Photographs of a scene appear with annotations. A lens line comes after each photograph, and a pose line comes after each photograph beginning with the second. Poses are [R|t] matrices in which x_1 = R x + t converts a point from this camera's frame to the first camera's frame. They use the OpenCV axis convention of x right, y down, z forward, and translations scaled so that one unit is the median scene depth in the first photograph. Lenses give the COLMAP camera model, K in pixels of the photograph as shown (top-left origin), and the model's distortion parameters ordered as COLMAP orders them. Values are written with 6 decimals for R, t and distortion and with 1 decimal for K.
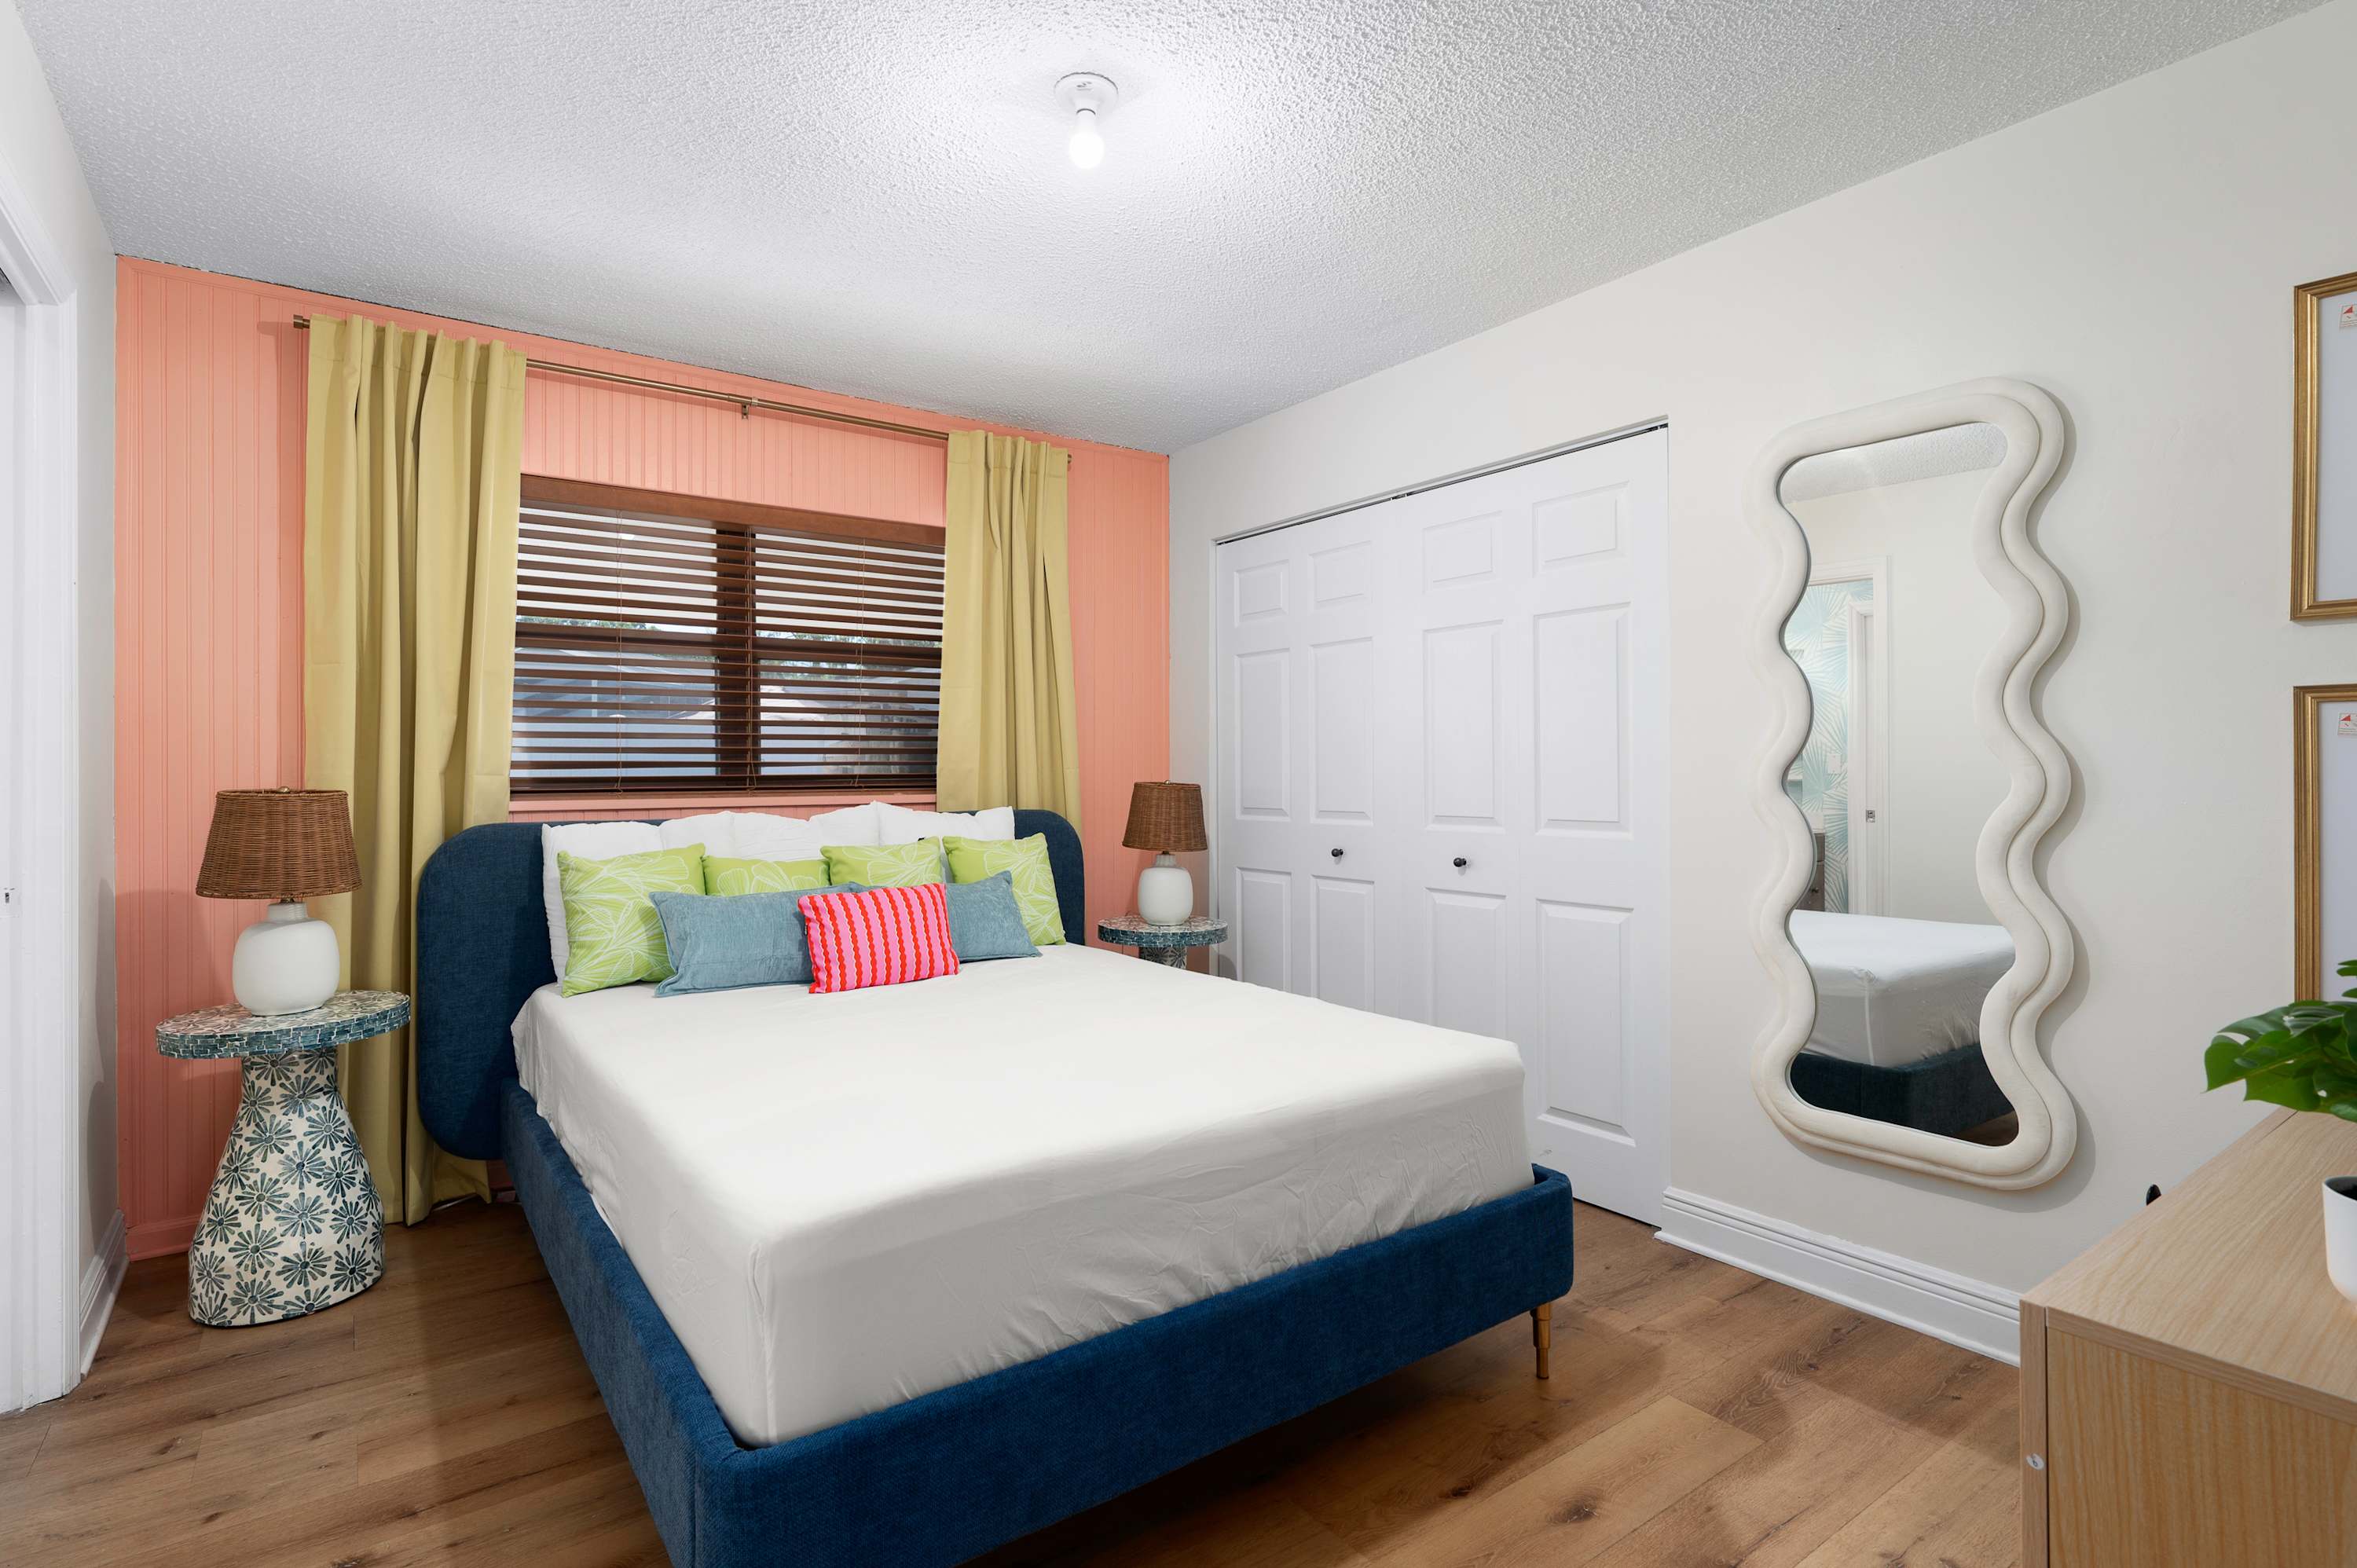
lens RADIAL K [[1144.1, 0, 1189.2], [0, 1144.1, 776.9], [0, 0, 1]] dist [-0.004090, -0.001011]
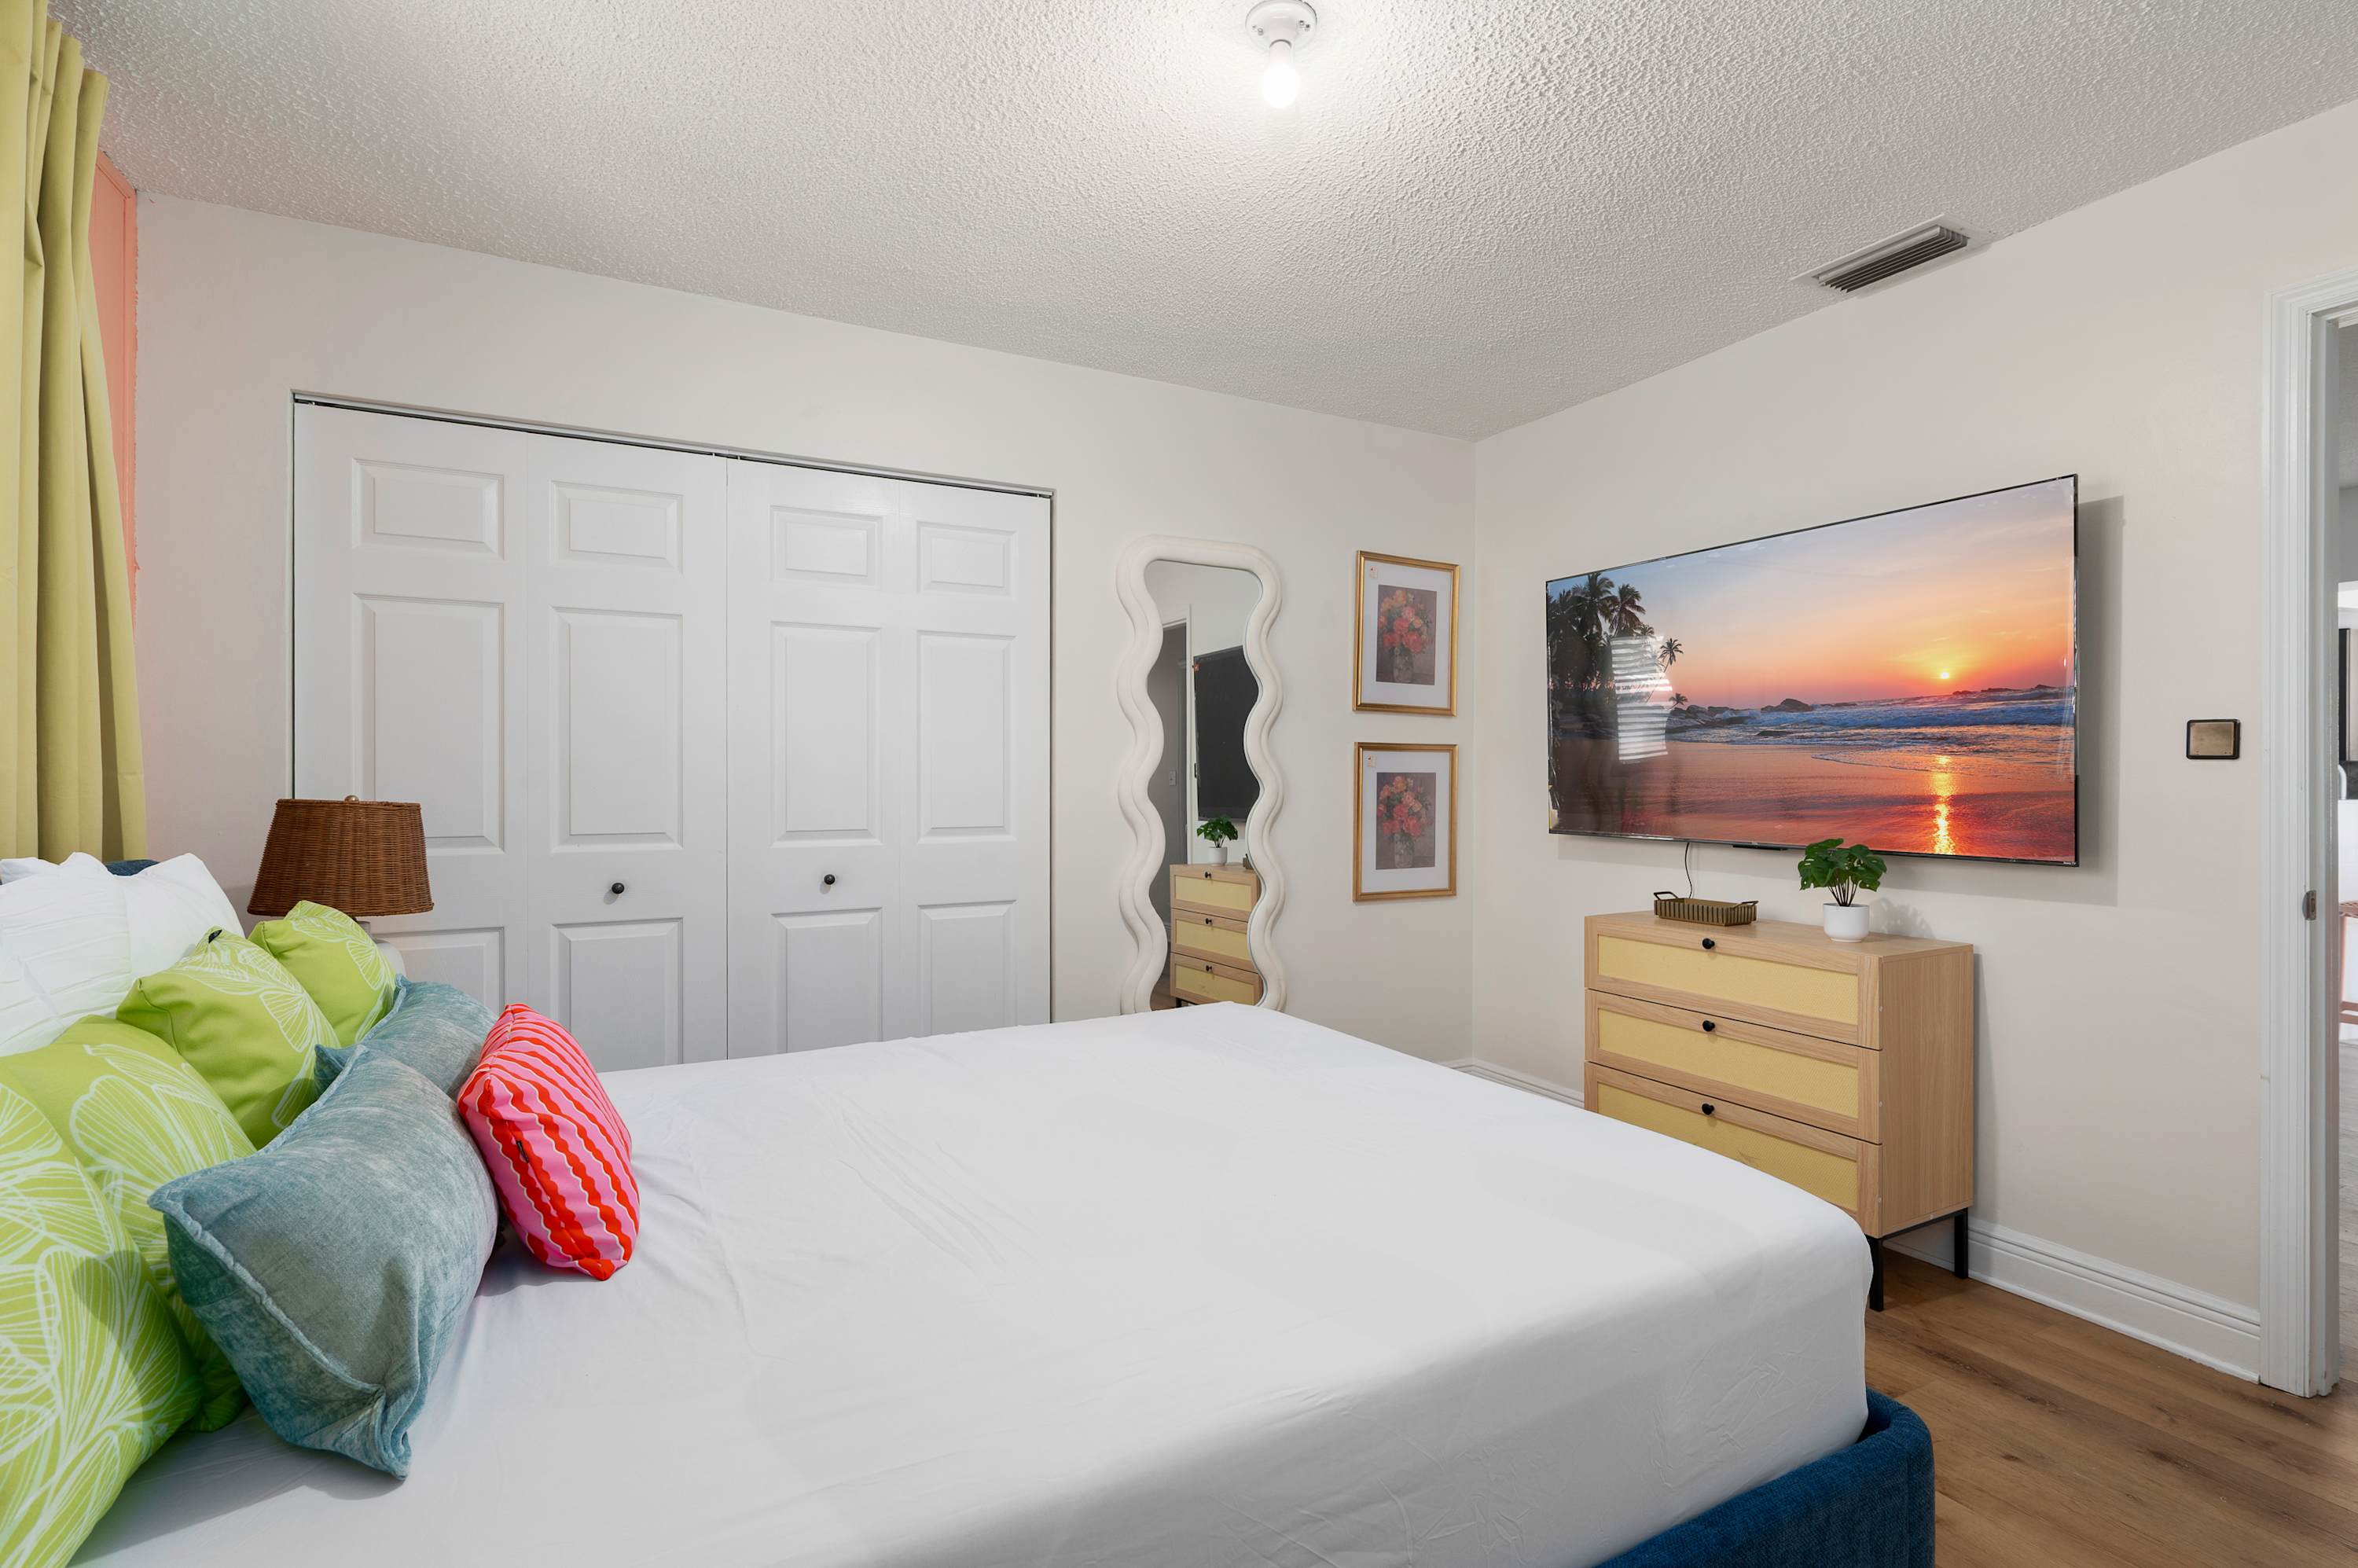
lens RADIAL K [[1072.1, 0, 1186.3], [0, 1072.1, 790.2], [0, 0, 1]] dist [0.003792, -0.000658]
pose [[0.144186, -0.005648, 0.989535, -0.700499], [0.002757, 0.999982, 0.005306, -0.001861], [-0.989547, 0.001963, 0.144199, 0.705878]]
